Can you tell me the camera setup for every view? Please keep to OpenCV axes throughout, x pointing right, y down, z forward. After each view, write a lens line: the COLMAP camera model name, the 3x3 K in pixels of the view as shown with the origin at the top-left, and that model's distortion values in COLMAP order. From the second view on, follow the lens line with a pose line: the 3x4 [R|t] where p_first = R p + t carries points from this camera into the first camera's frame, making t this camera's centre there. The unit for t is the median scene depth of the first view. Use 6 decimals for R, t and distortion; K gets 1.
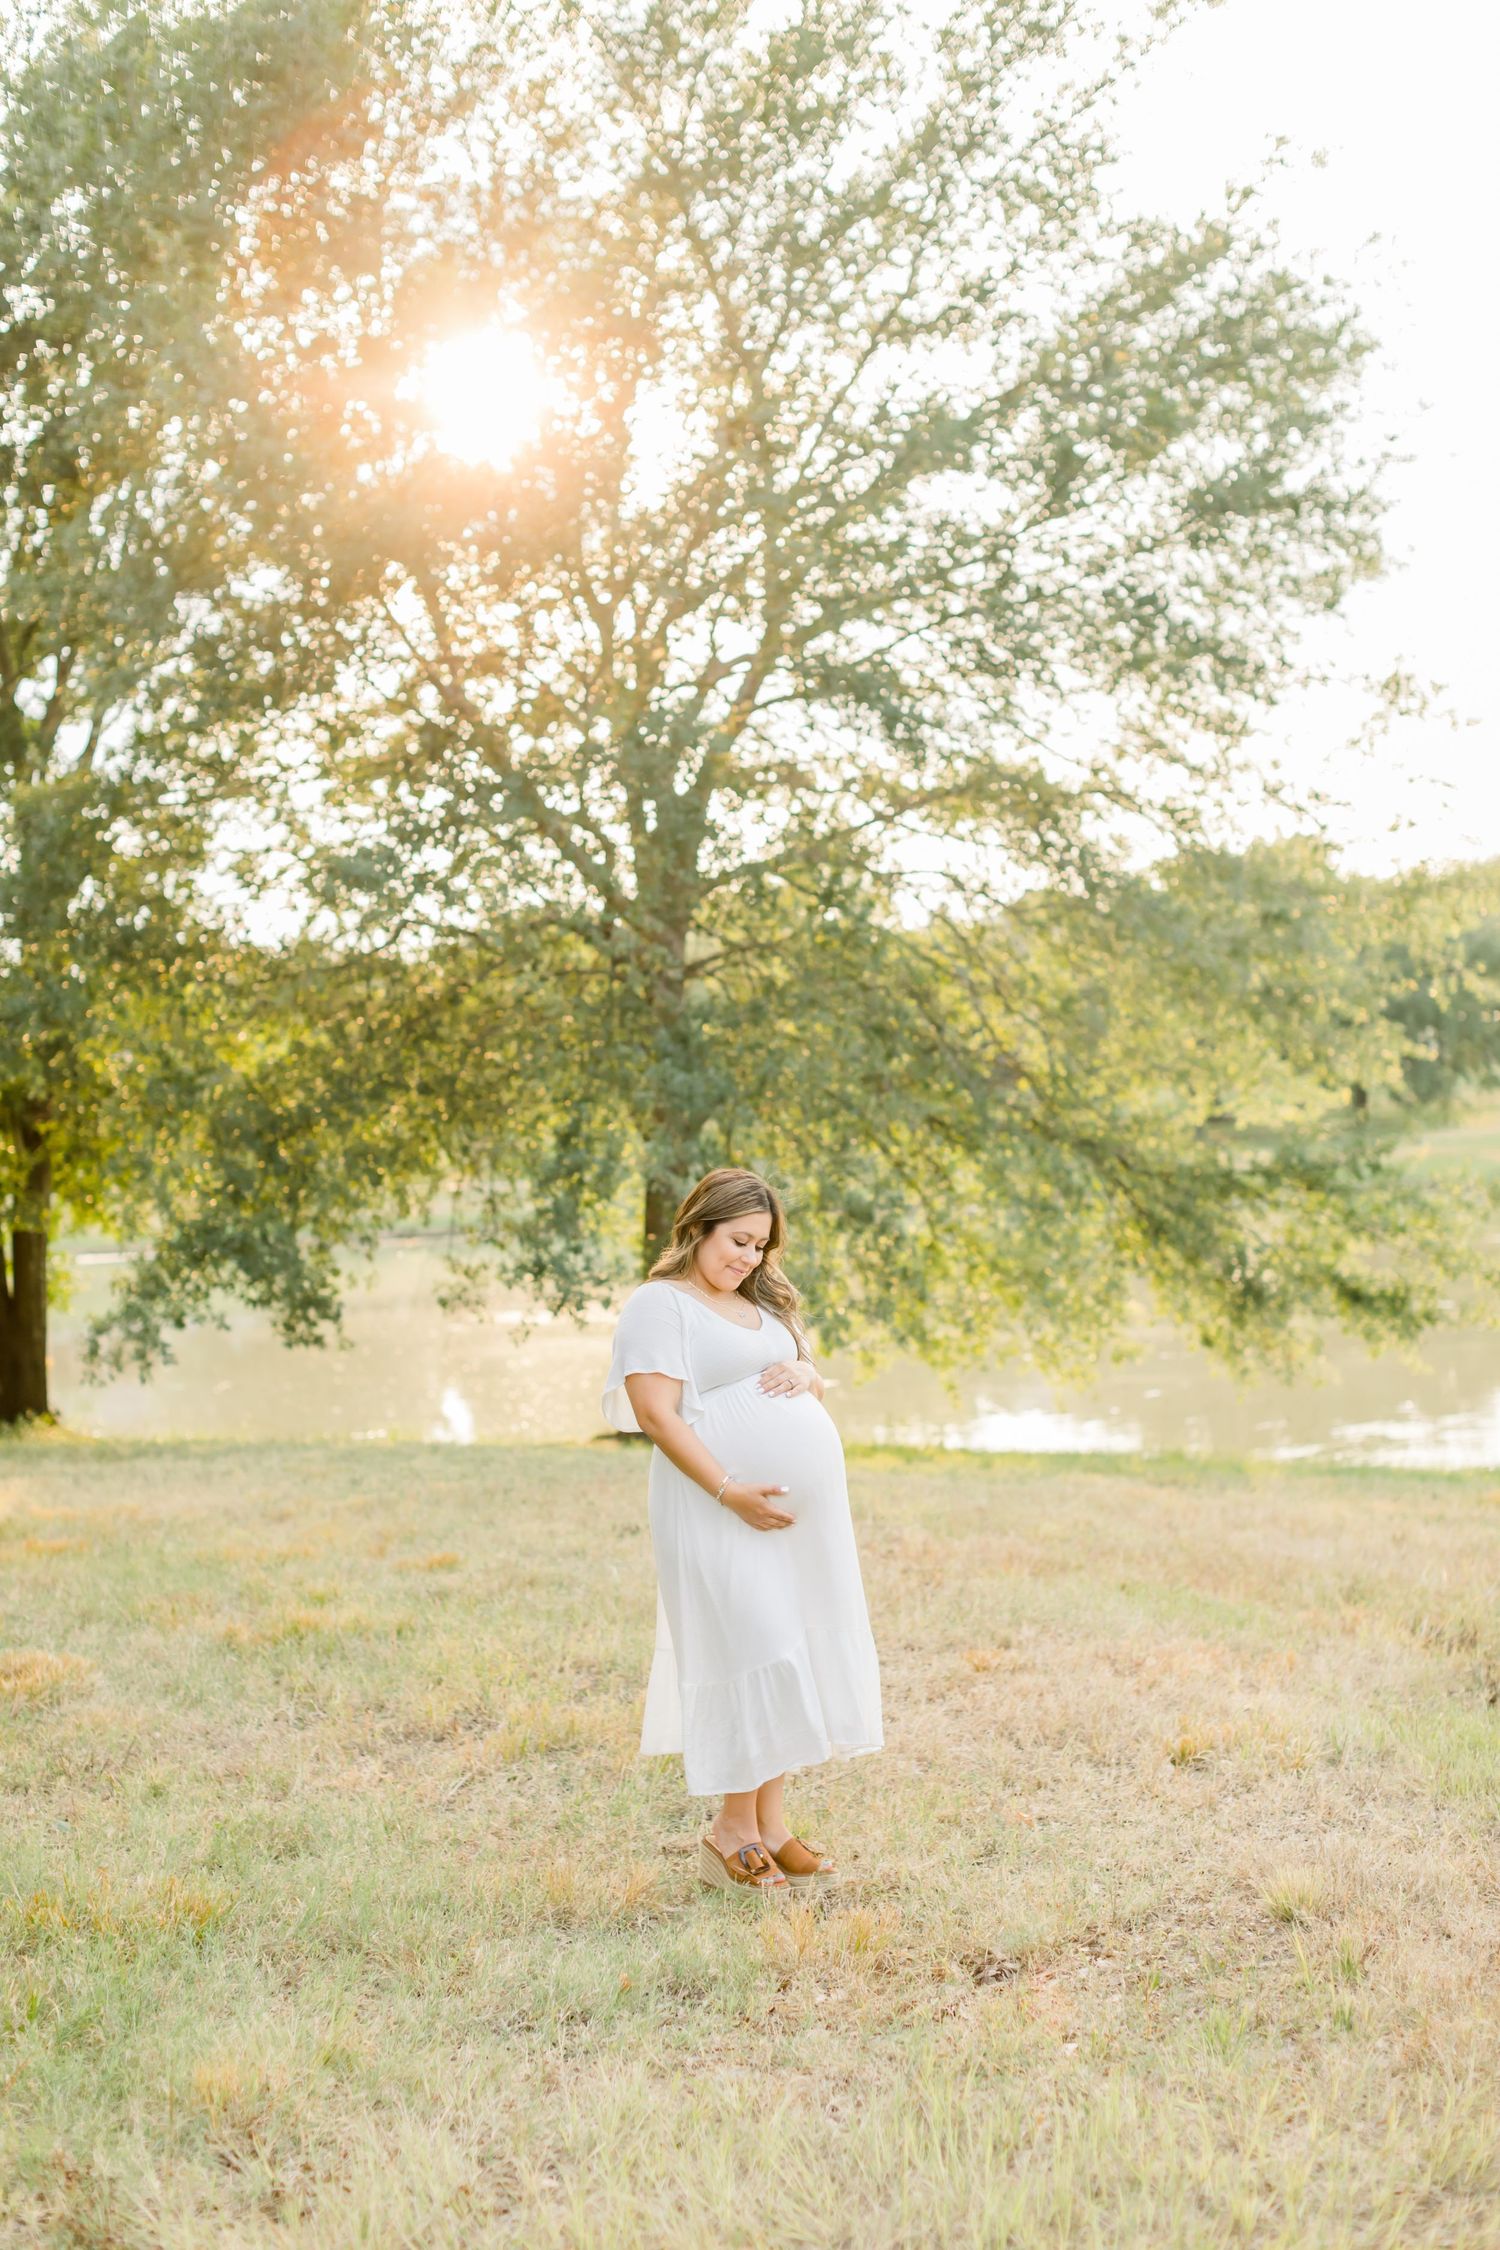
lens RADIAL K [[3229.1, 0, 747.8], [0, 3229.1, 1120.8], [0, 0, 1]] dist [0.034788, 0.000000]
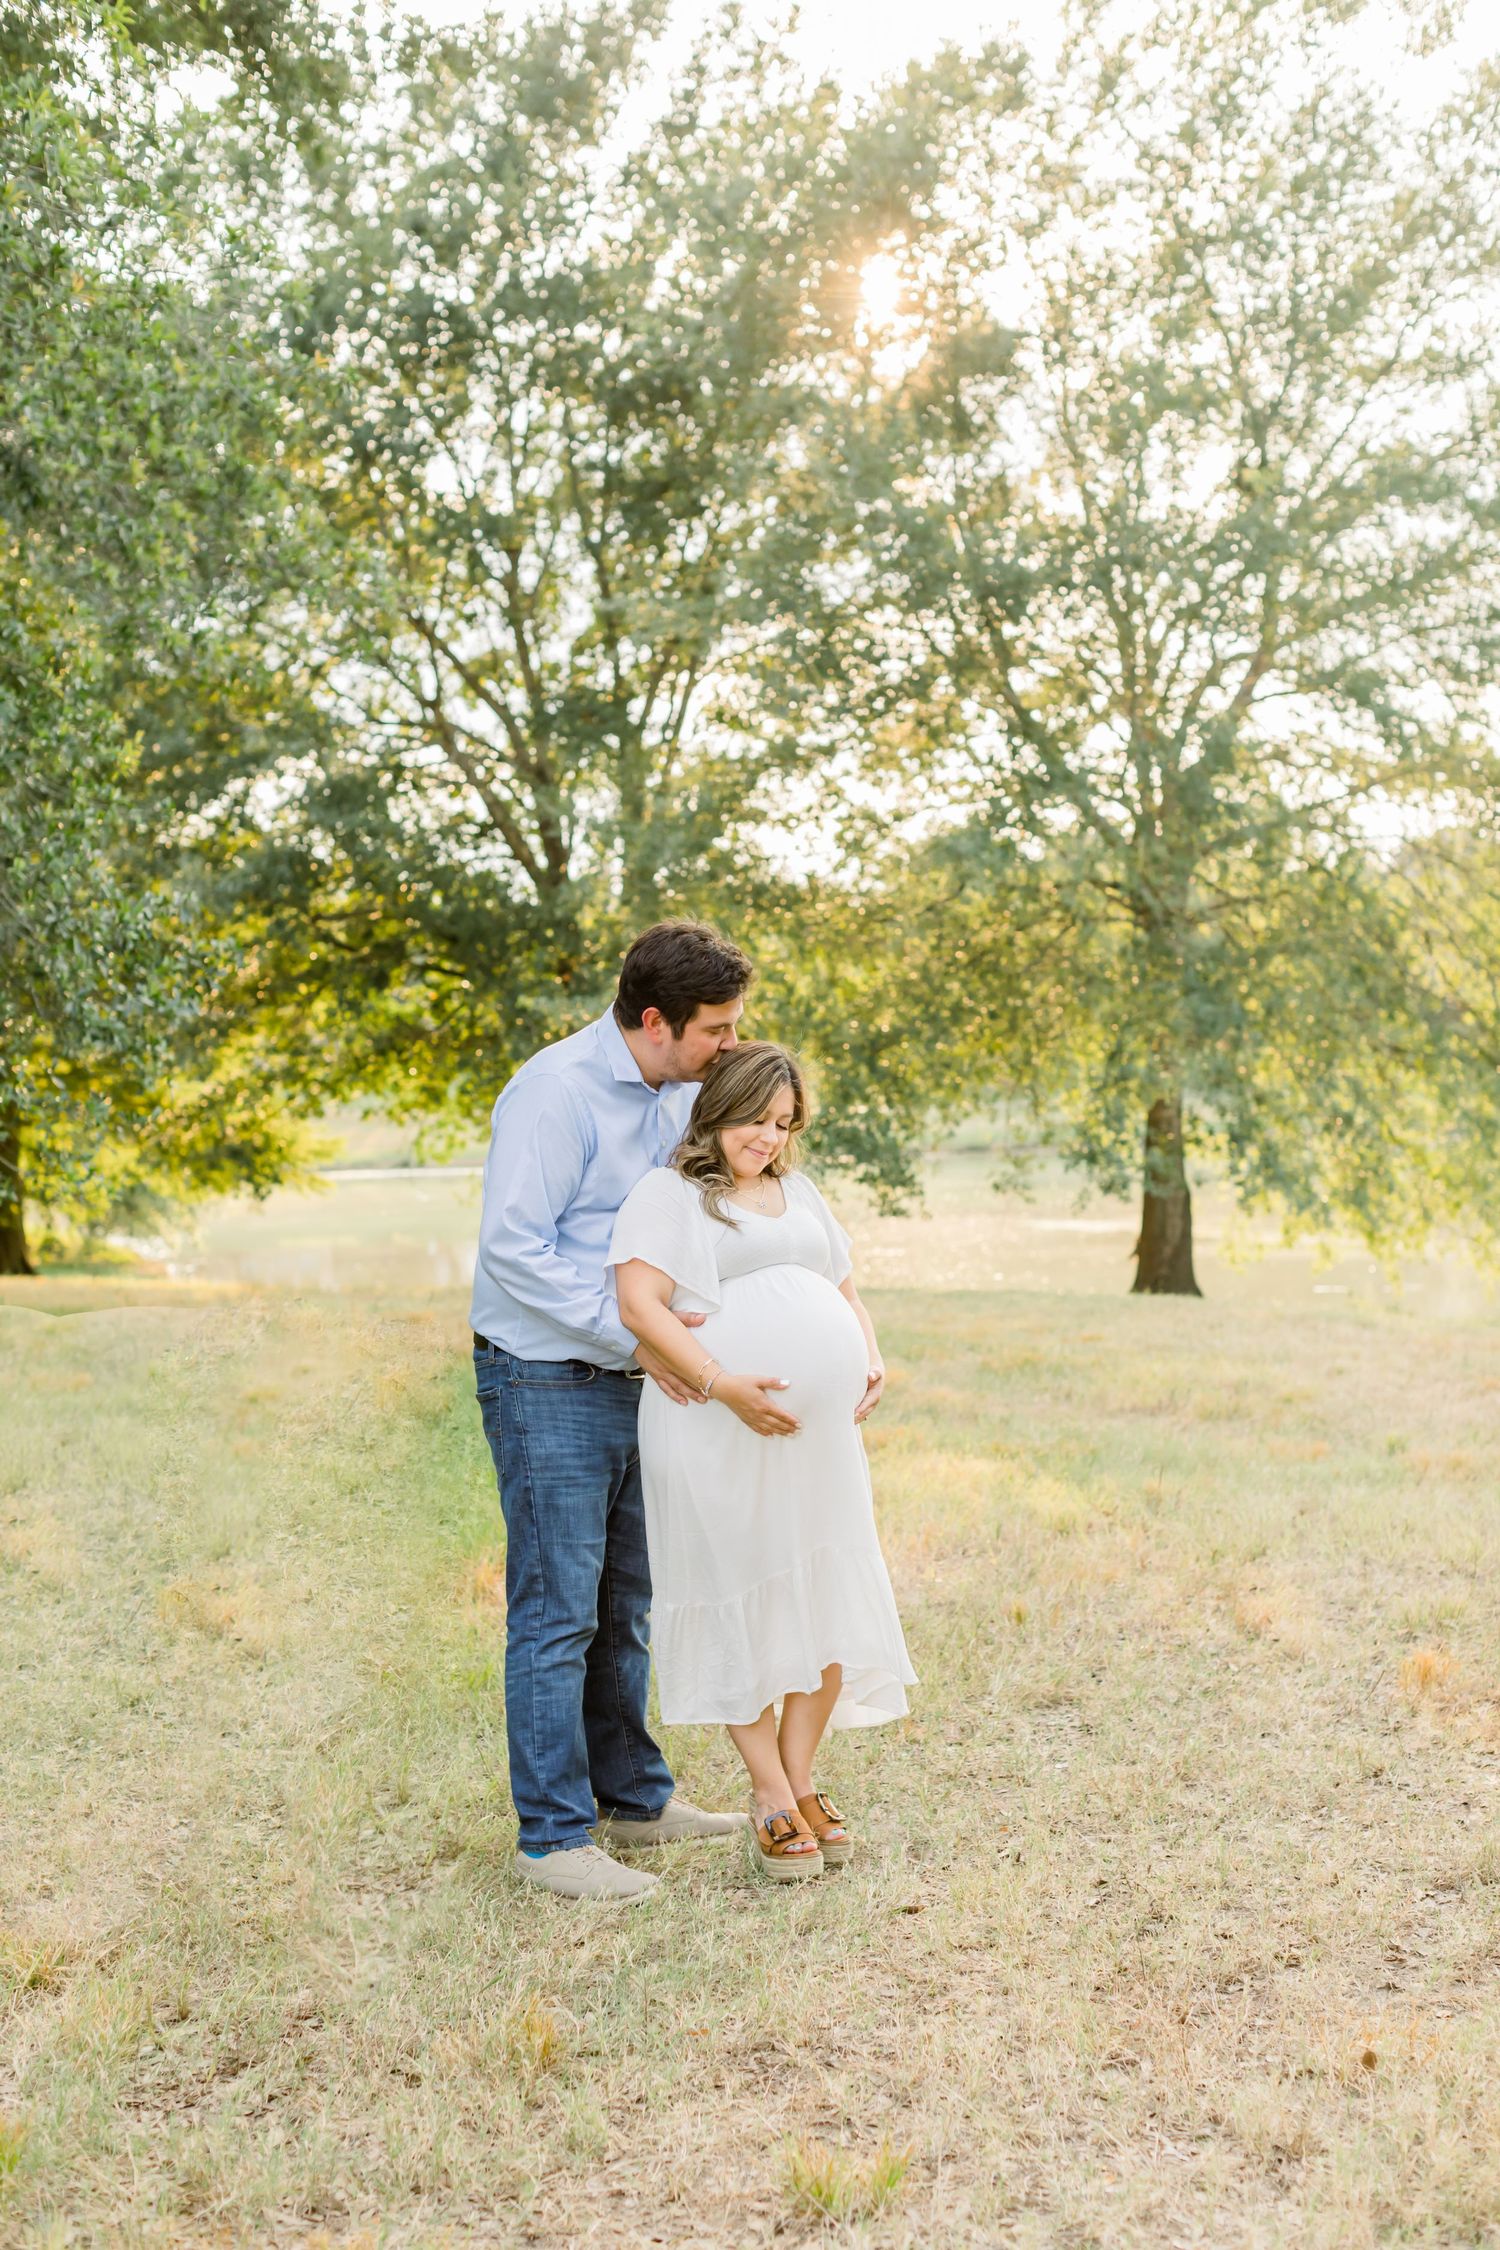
lens RADIAL K [[3229.1, 0, 730.6], [0, 3229.1, 1145.6], [0, 0, 1]] dist [0.034788, 0.000000]
pose [[0.992430, 0.022322, -0.120767, -0.044759], [-0.018595, 0.999318, 0.031894, 0.002734], [0.121397, -0.029406, 0.992168, -0.240782]]
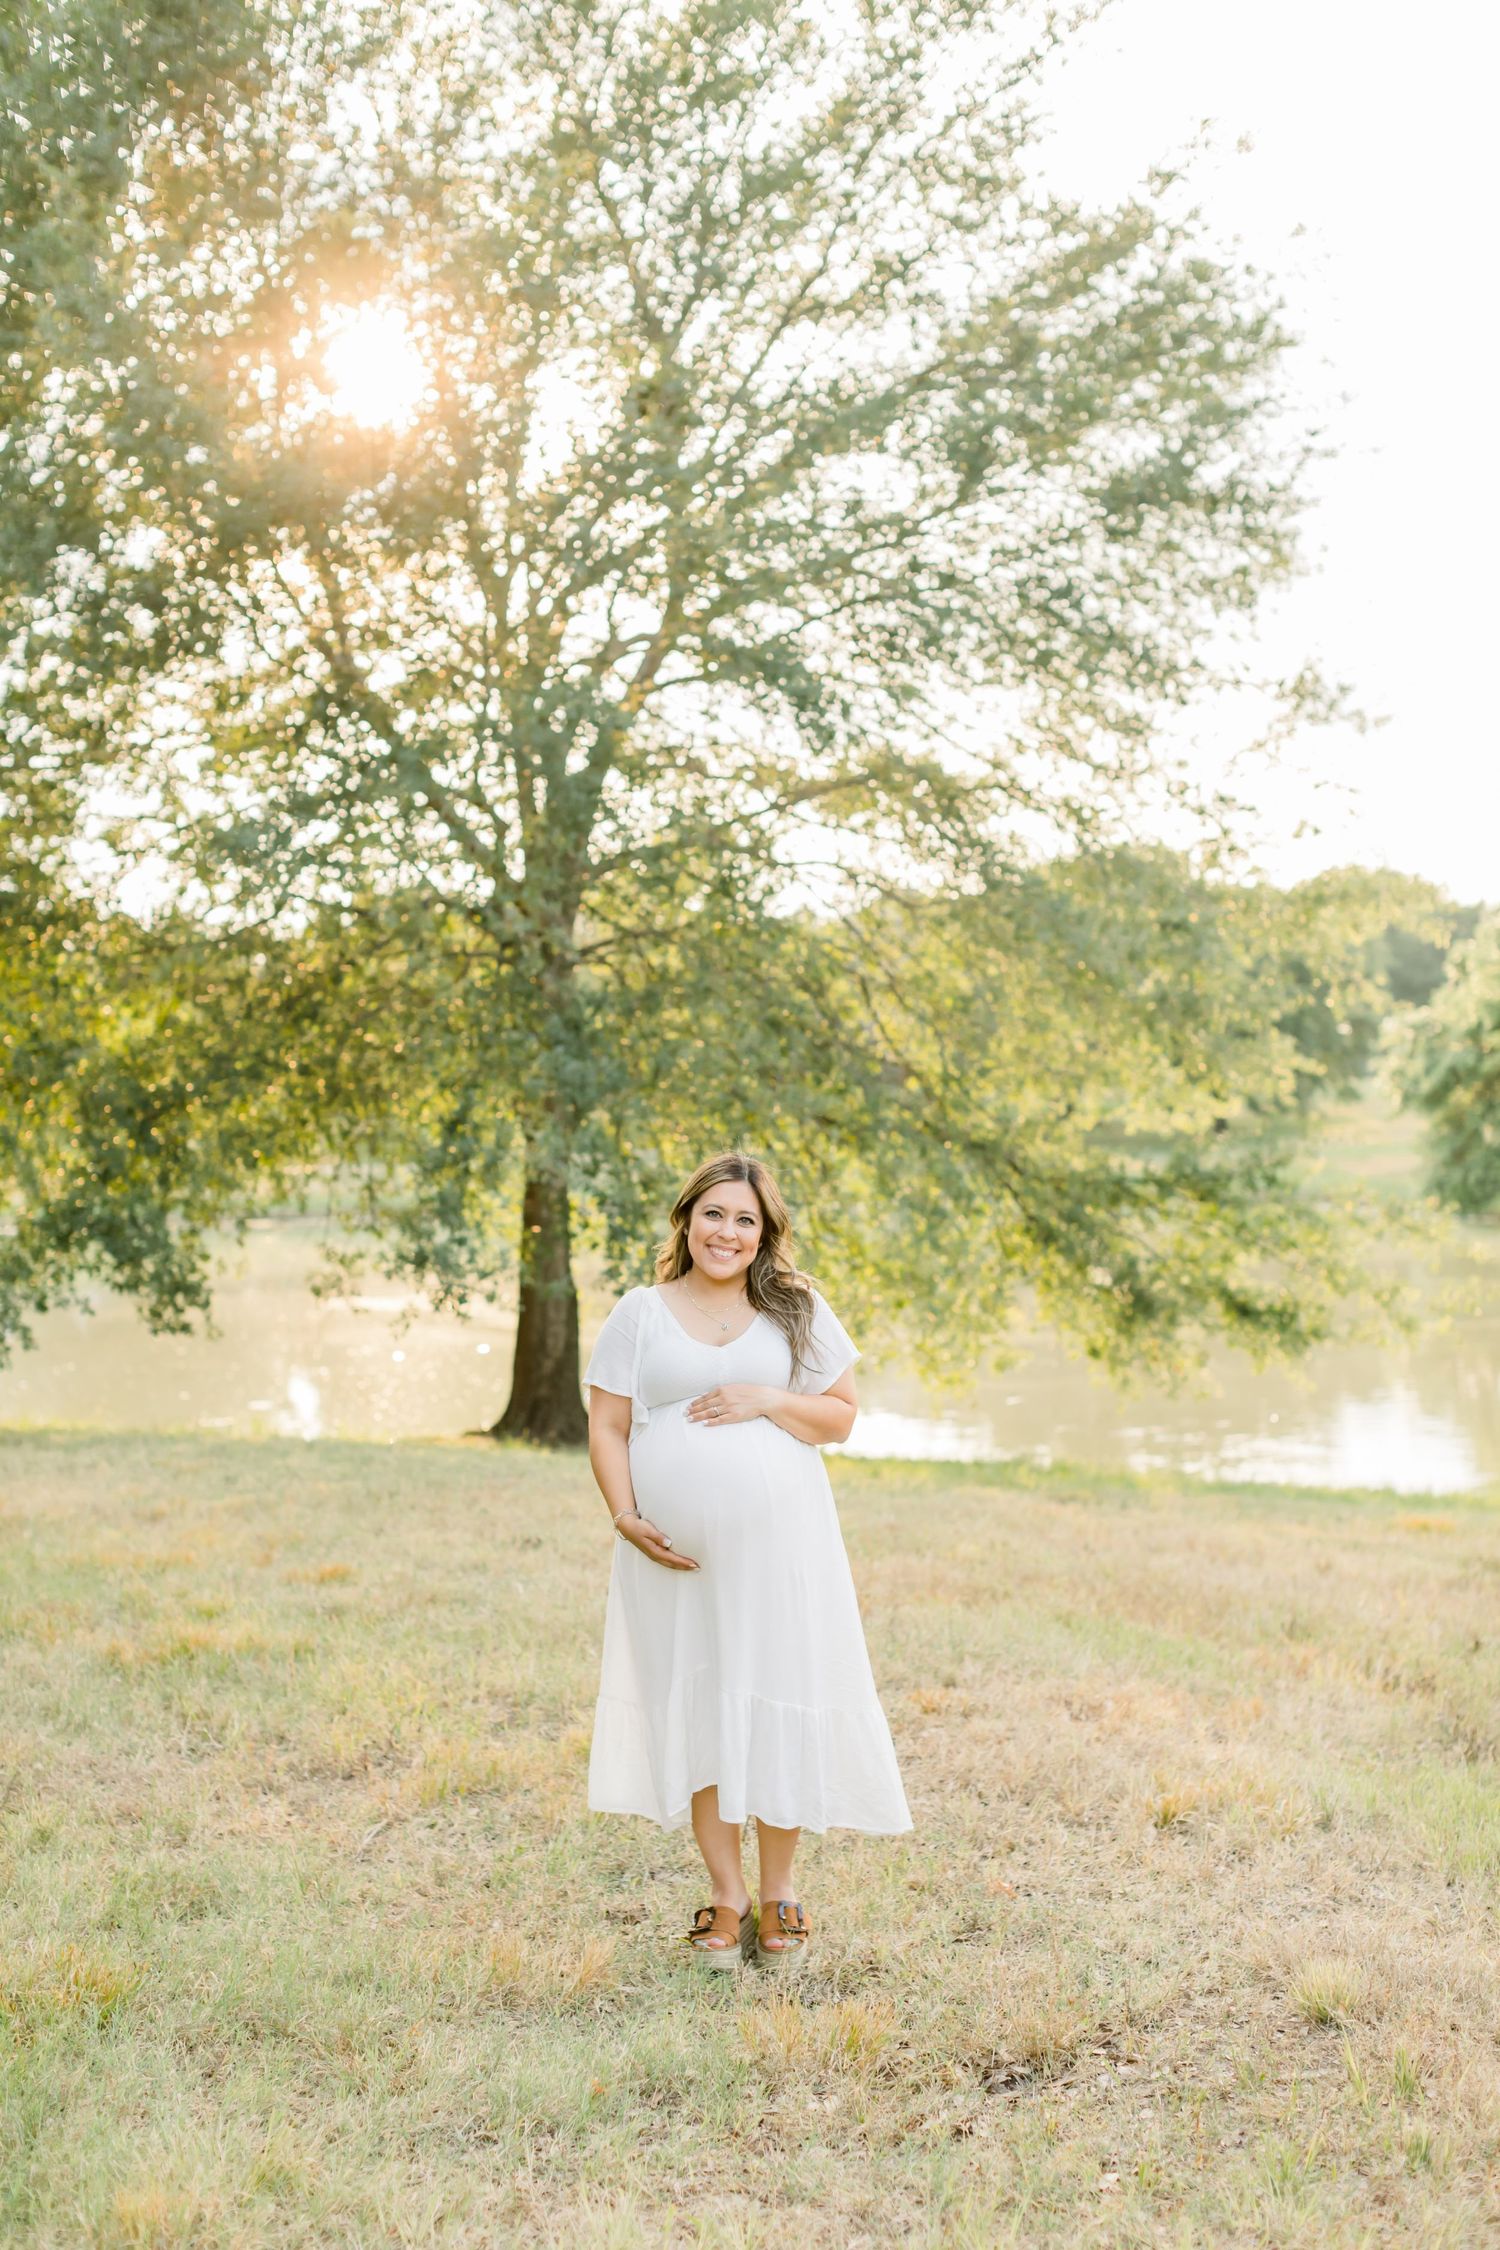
lens RADIAL K [[3229.1, 0, 737.6], [0, 3229.1, 1124.4], [0, 0, 1]] dist [0.034788, 0.000000]
pose [[0.998610, 0.029785, 0.043475, -0.011477], [-0.029923, 0.999549, 0.002529, 0.000054], [-0.043380, -0.003826, 0.999051, 0.029271]]
